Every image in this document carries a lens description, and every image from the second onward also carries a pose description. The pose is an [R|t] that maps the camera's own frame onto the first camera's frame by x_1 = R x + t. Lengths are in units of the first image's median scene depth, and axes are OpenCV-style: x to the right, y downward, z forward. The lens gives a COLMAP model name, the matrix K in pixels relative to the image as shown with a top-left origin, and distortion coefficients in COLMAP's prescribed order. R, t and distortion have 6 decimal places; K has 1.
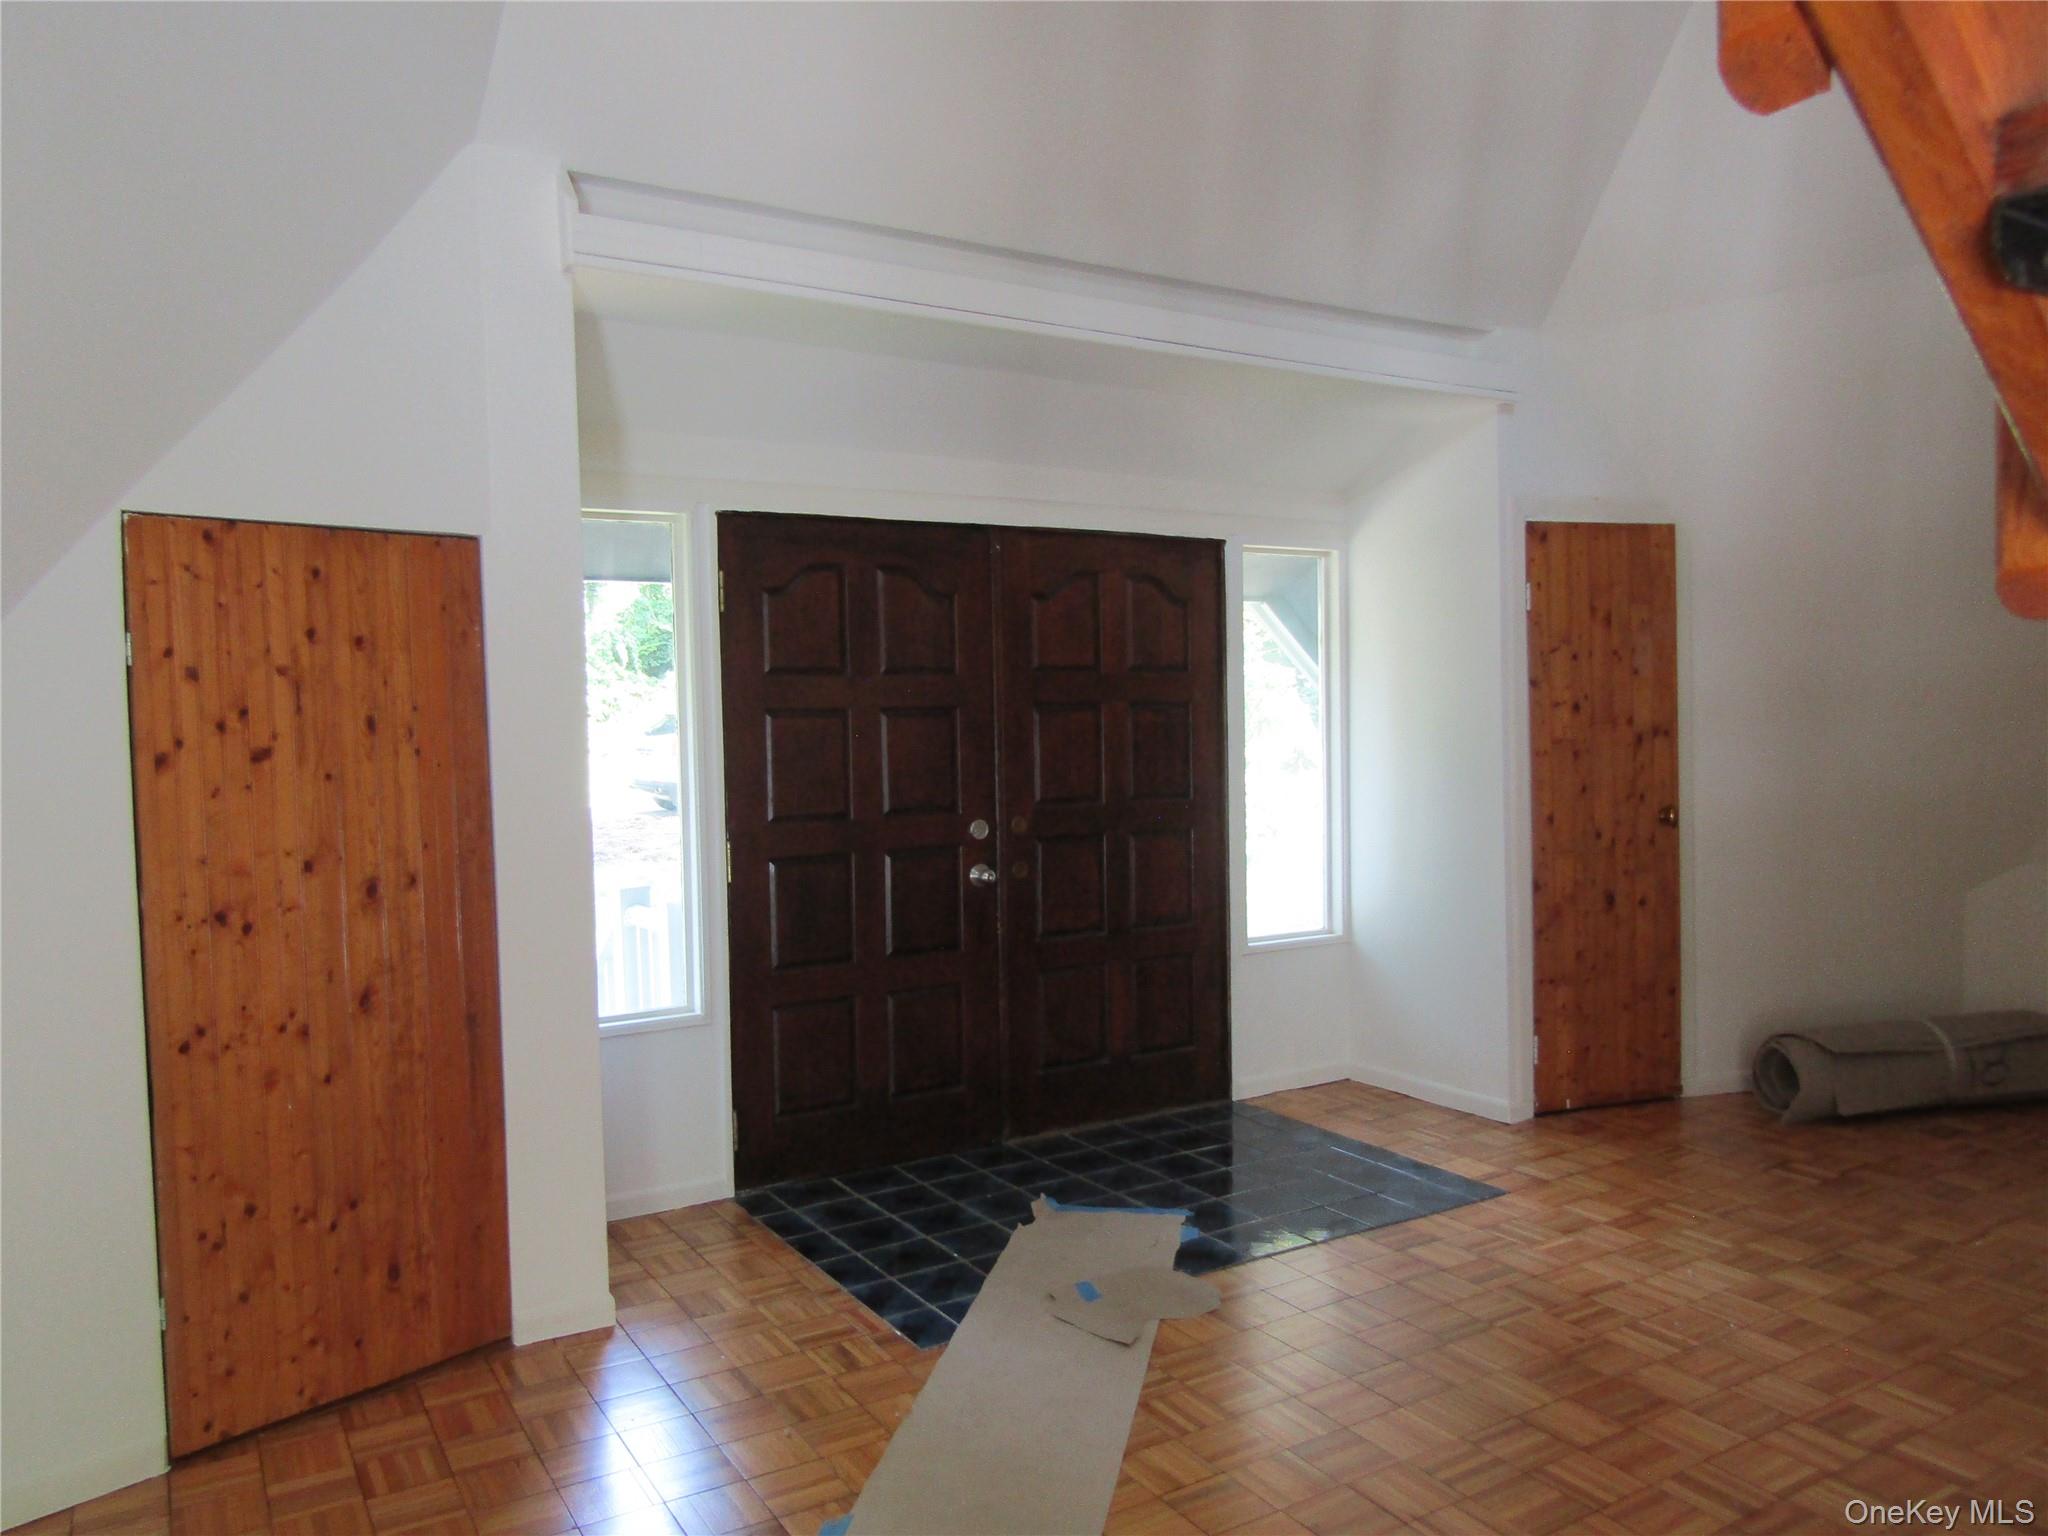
lens RADIAL K [[1460.9, 0, 1031.4], [0, 1460.9, 758.1], [0, 0, 1]] dist [-0.012198, -0.001484]
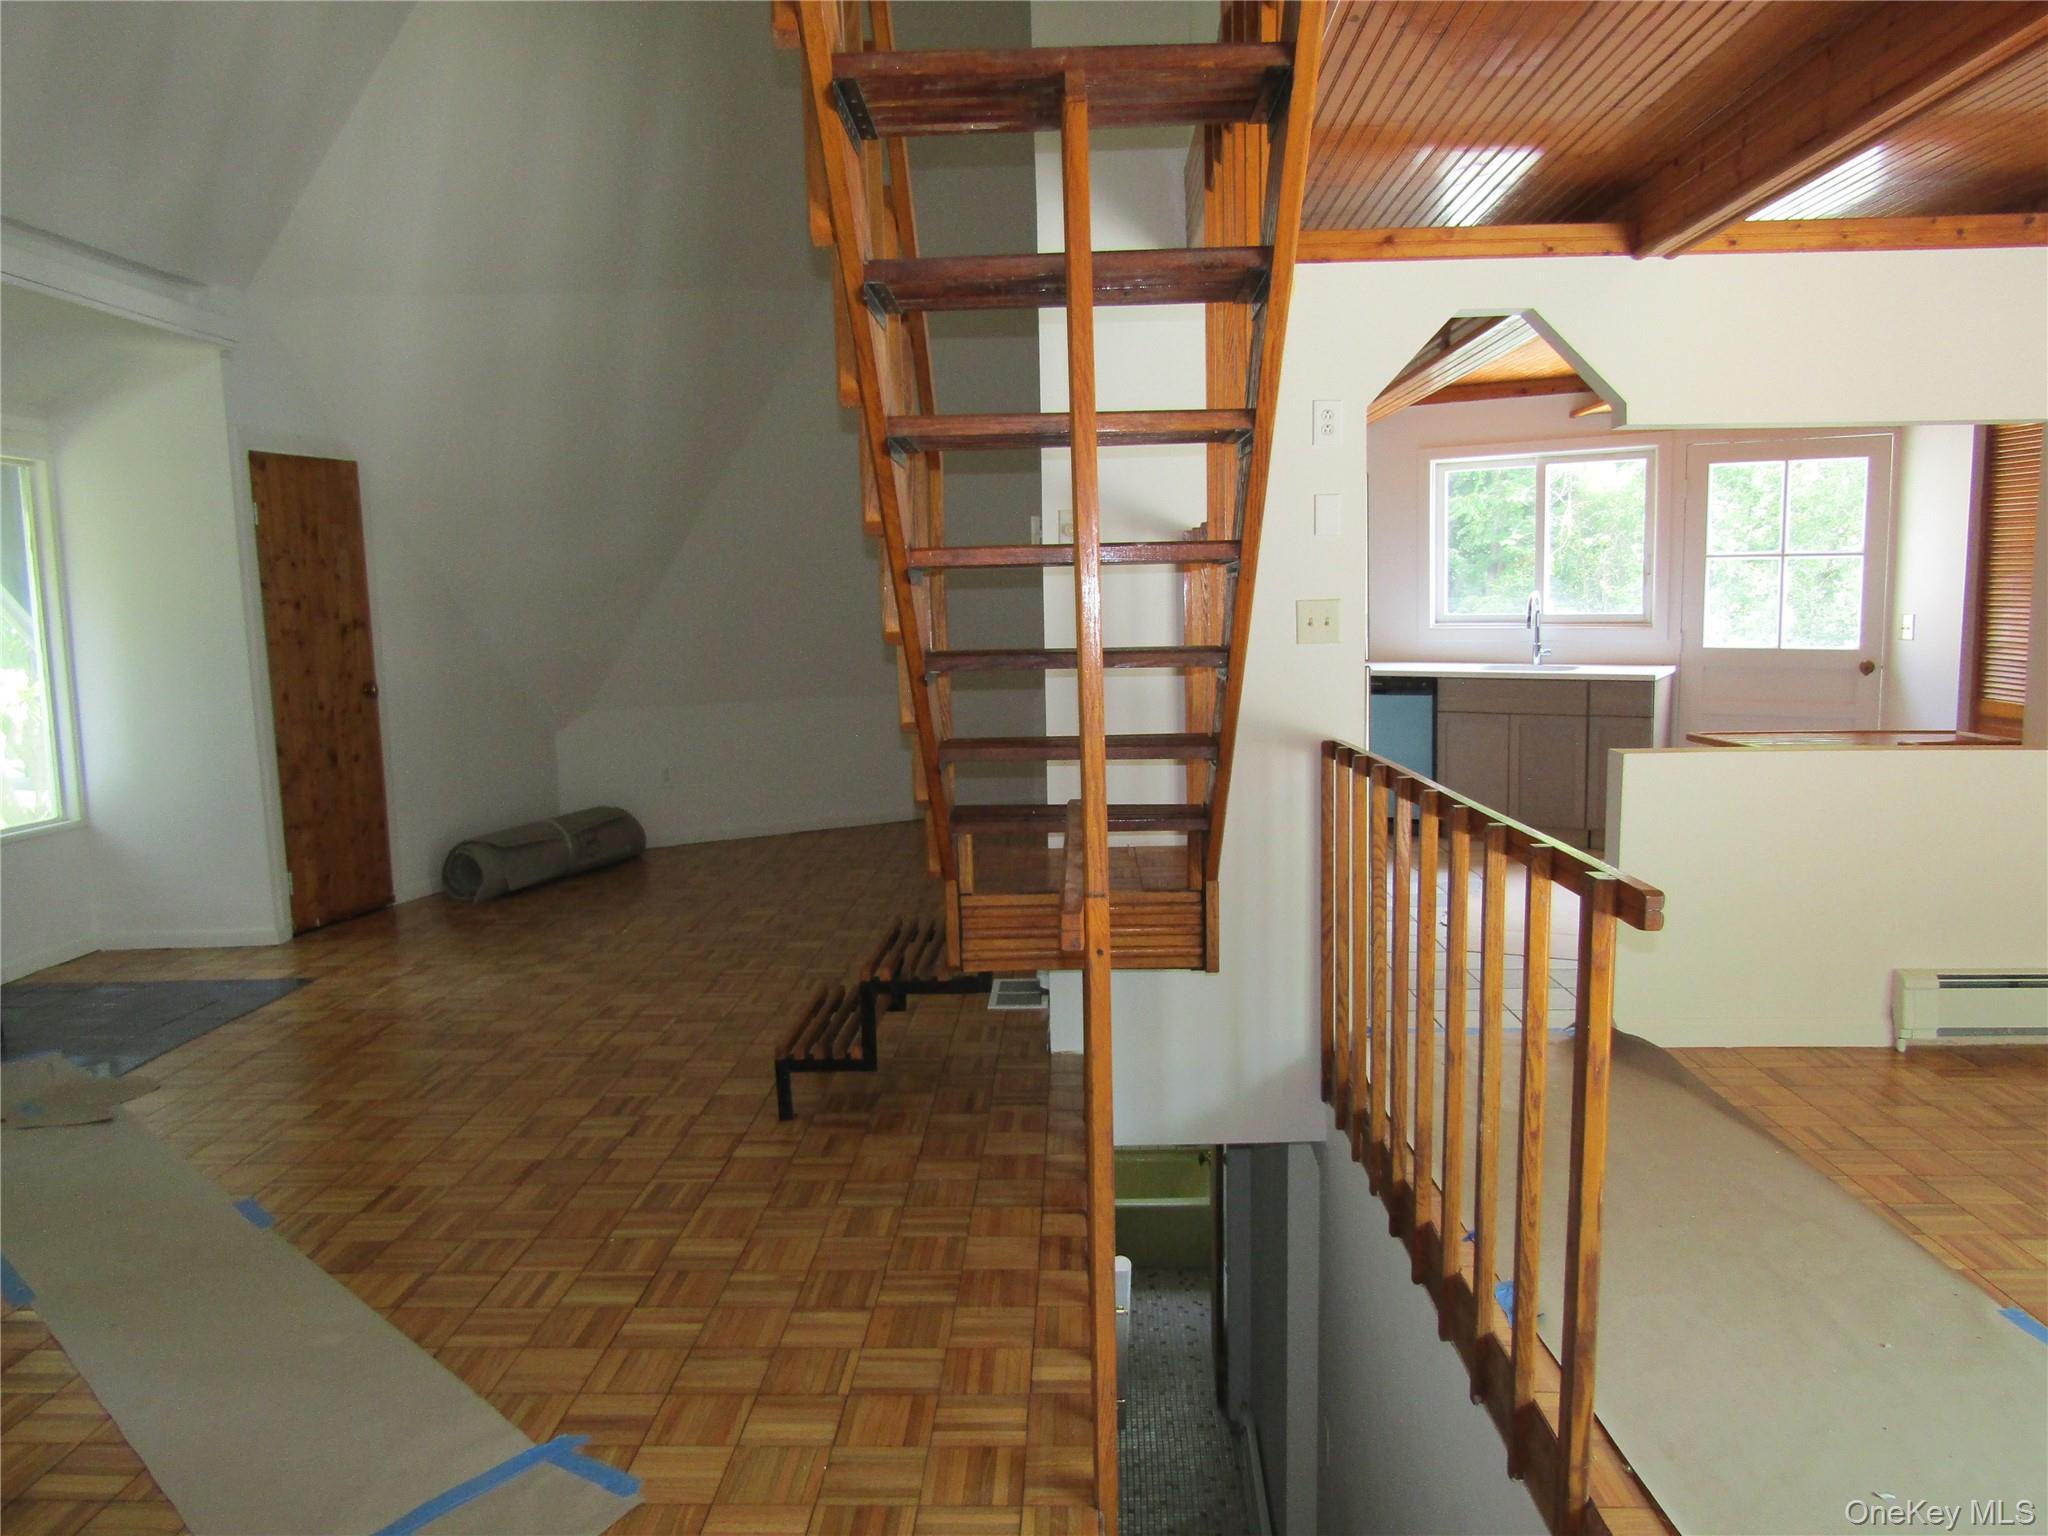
lens RADIAL K [[1460.9, 0, 1020.0], [0, 1460.9, 761.2], [0, 0, 1]] dist [-0.012198, -0.001484]
pose [[0.553508, -0.091826, 0.827766, -0.324047], [0.049787, 0.995774, 0.077172, 0.032531], [-0.831354, -0.001504, 0.555741, -0.200599]]
